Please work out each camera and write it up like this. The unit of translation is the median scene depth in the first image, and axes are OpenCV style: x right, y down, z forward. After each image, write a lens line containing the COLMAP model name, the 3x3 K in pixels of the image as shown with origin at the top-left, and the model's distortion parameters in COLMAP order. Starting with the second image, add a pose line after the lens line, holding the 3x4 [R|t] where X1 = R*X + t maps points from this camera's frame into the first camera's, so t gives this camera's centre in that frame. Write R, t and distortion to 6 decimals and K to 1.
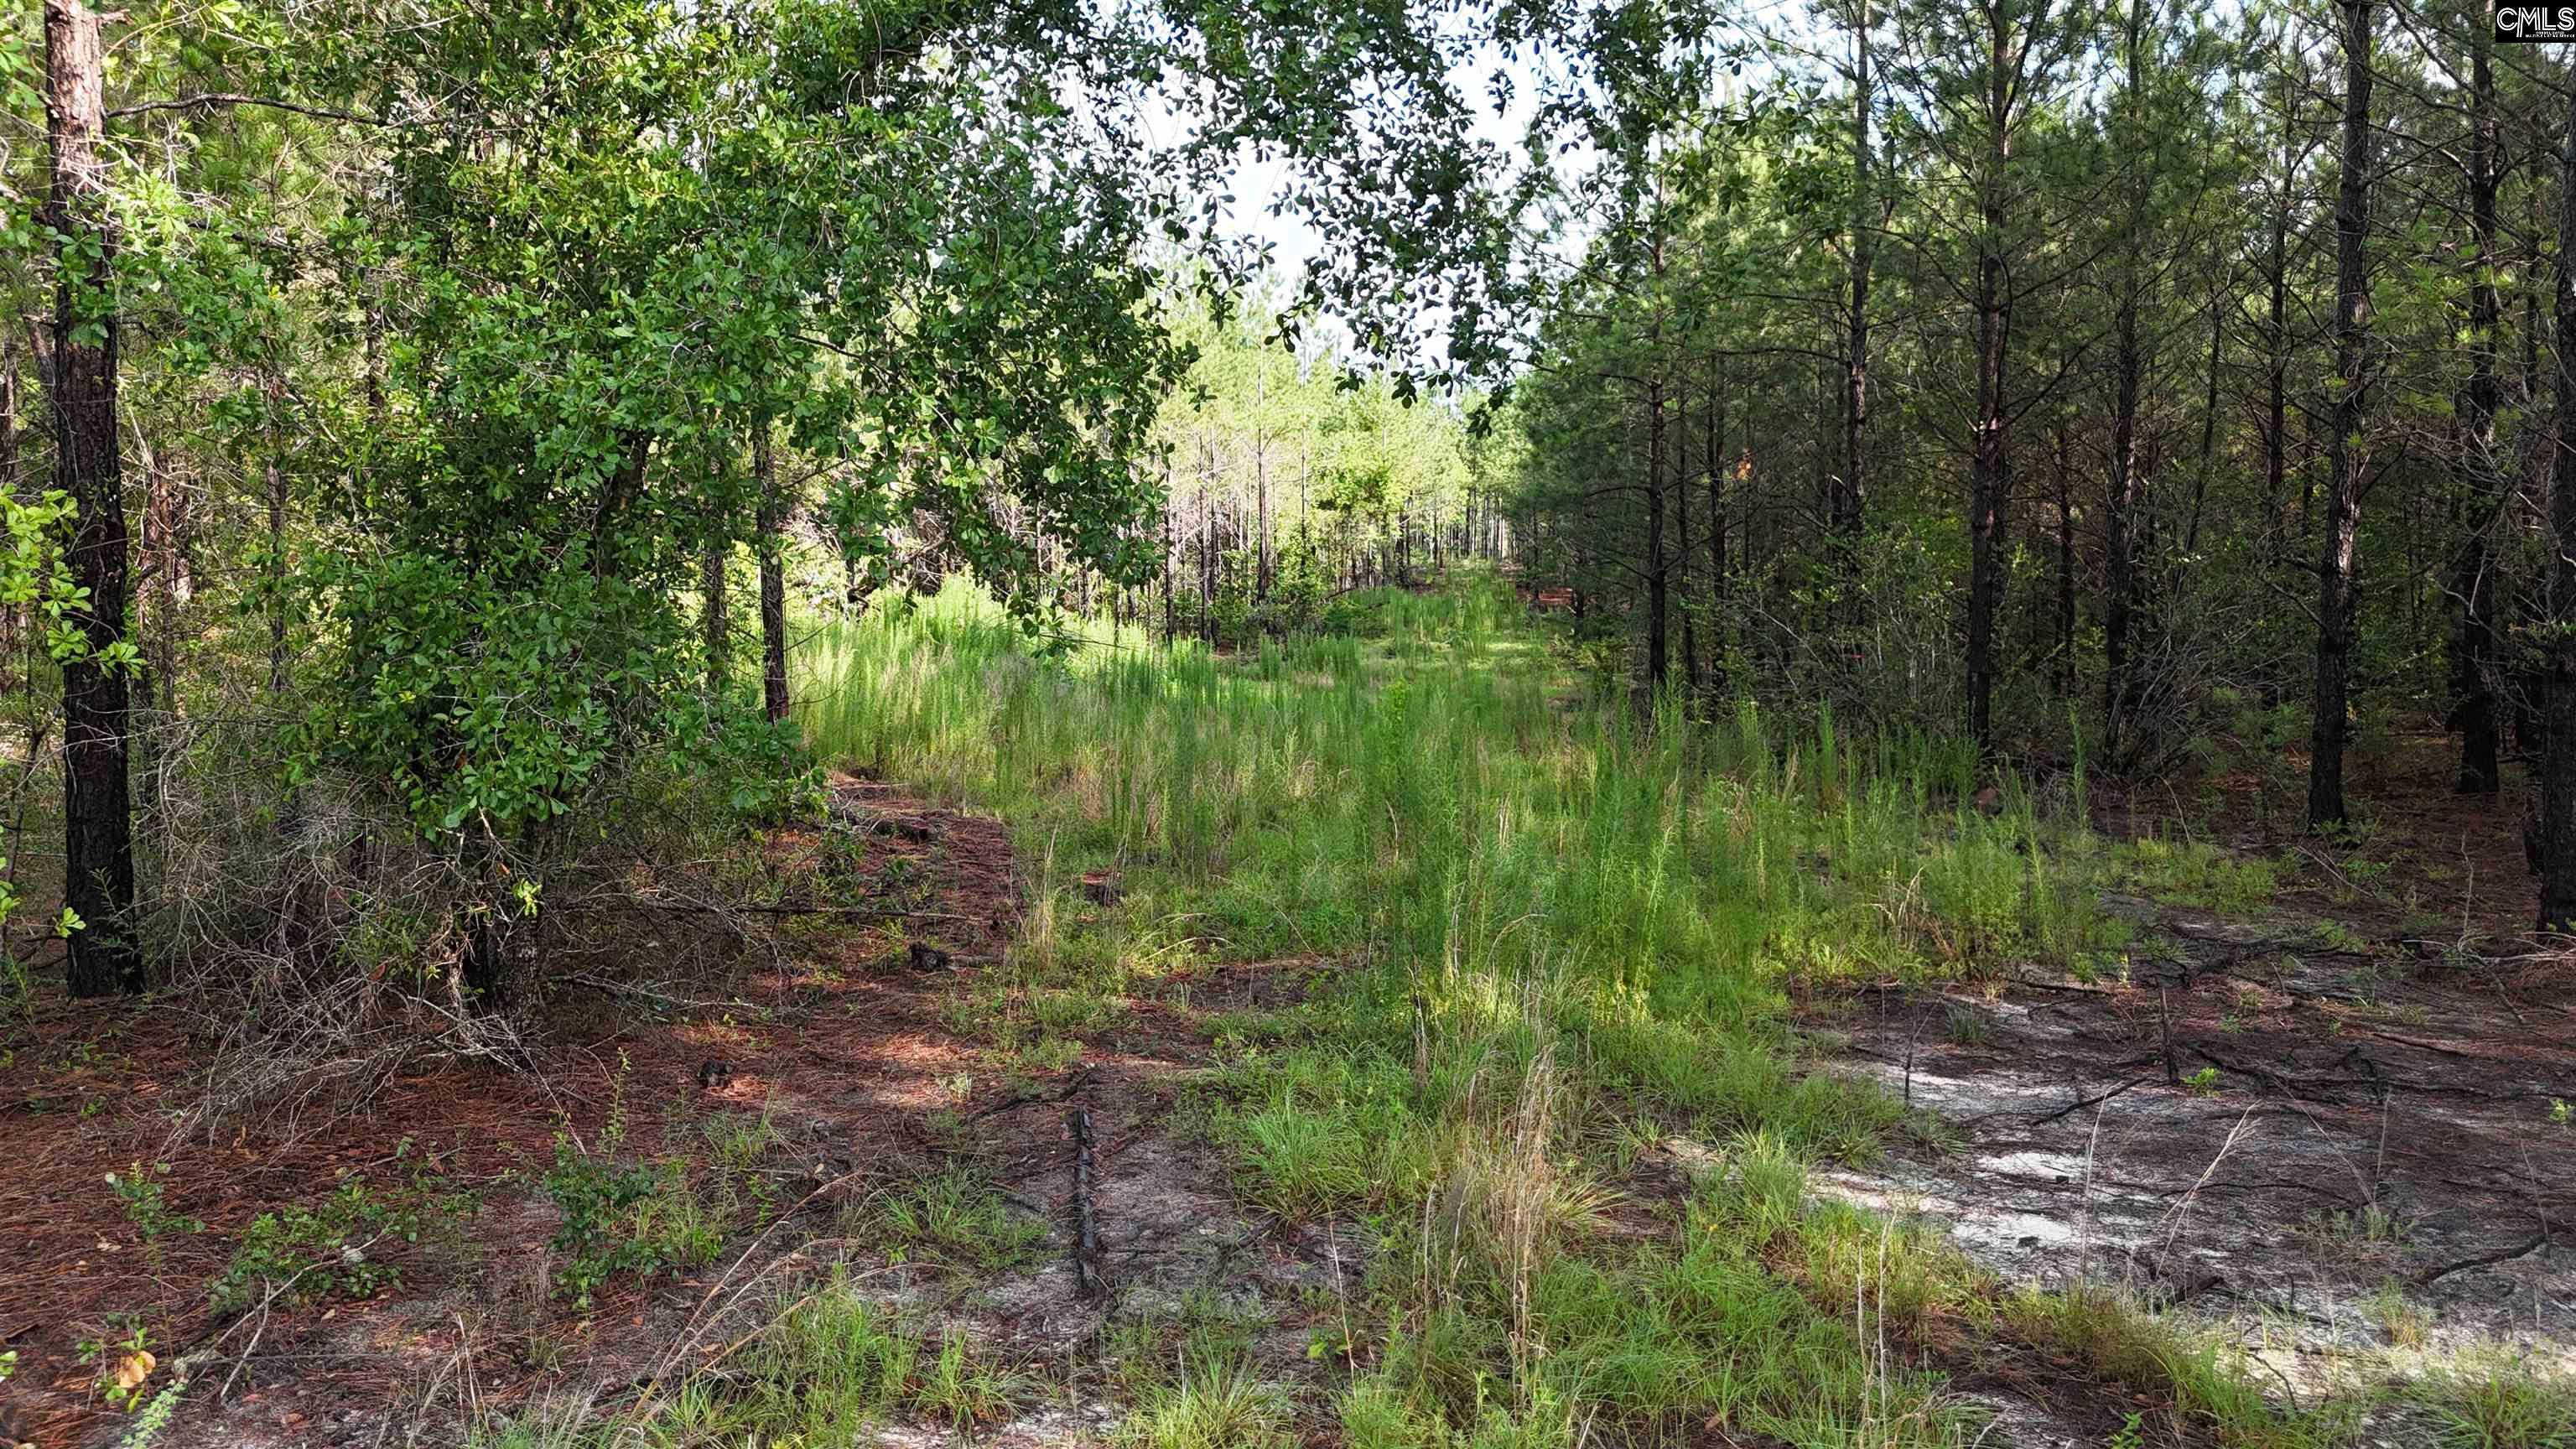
lens RADIAL K [[1878.0, 0, 1290.9], [0, 1878.0, 728.4], [0, 0, 1]] dist [0.031657, 0.000726]
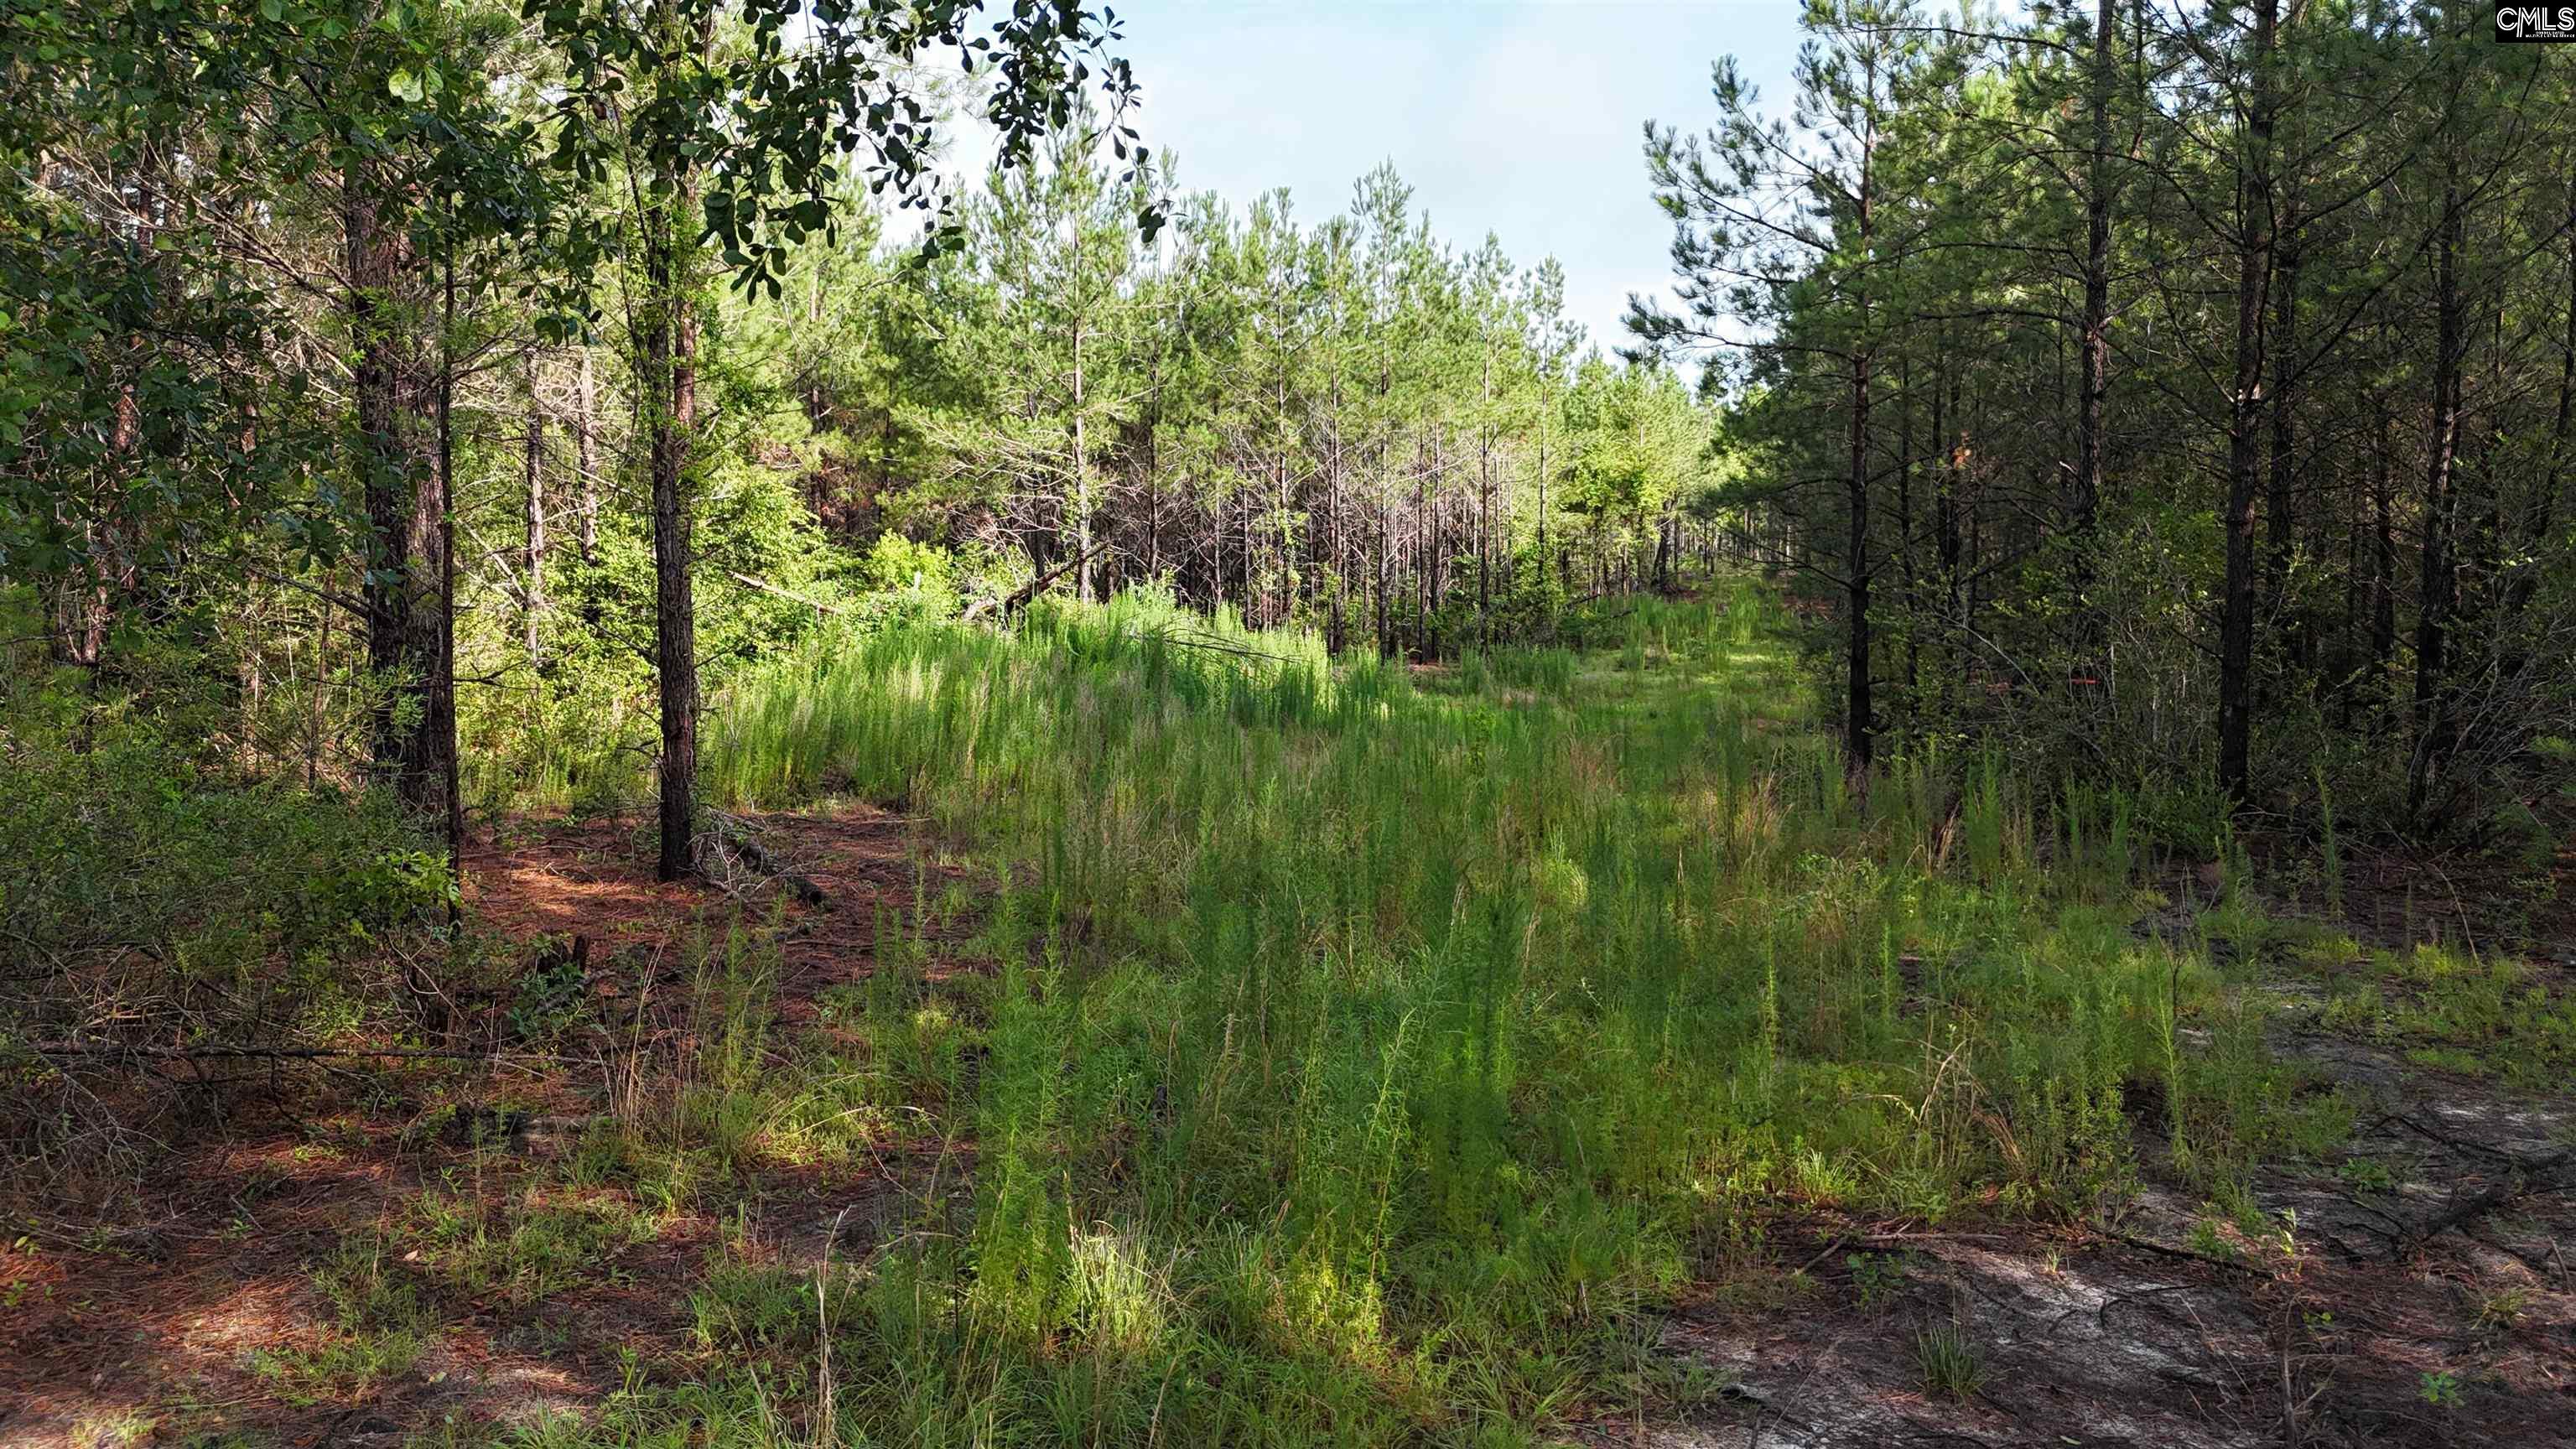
lens RADIAL K [[1878.0, 0, 1308.6], [0, 1878.0, 736.2], [0, 0, 1]] dist [0.031657, 0.000726]
pose [[0.989085, 0.011859, -0.146870, 0.037456], [-0.011712, 0.999930, 0.001869, -0.005347], [0.146882, -0.000128, 0.989154, 0.059693]]
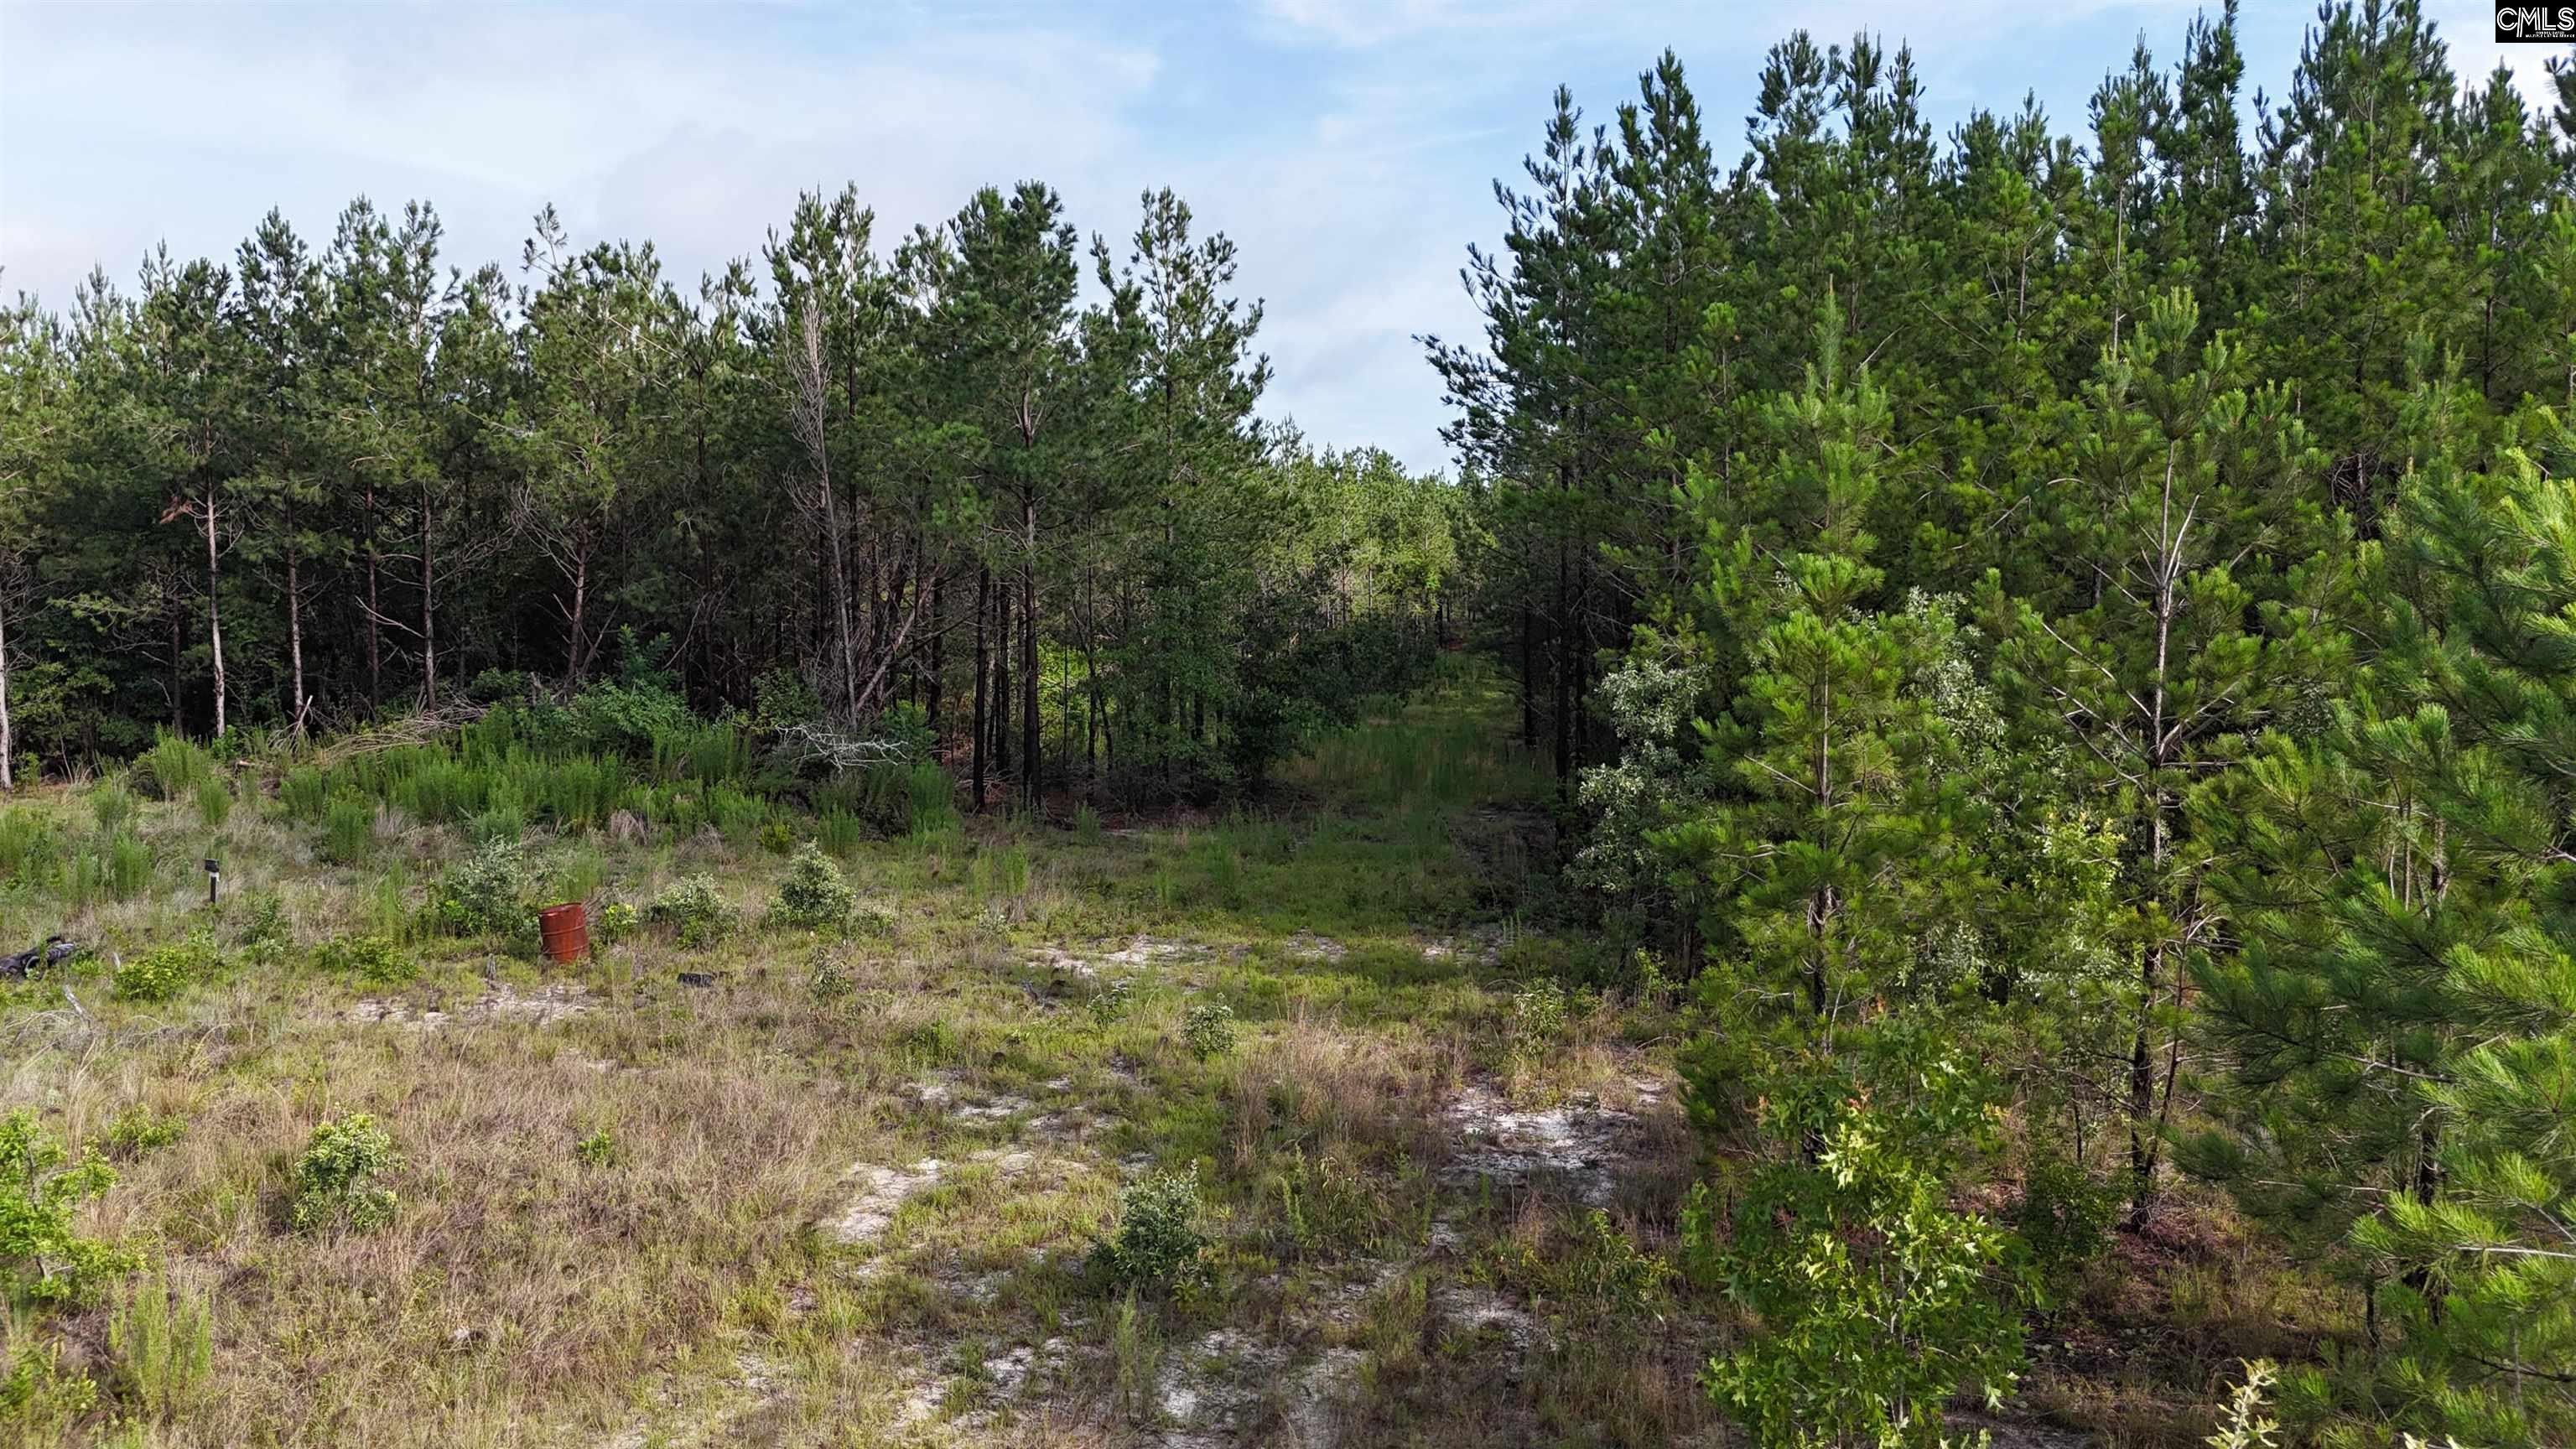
lens RADIAL K [[1878.0, 0, 1295.1], [0, 1878.0, 721.4], [0, 0, 1]] dist [0.031657, 0.000726]
pose [[0.999526, 0.002457, -0.030675, -0.010499], [-0.002581, 0.999989, -0.003992, -0.014894], [0.030665, 0.004070, 0.999521, -0.682619]]
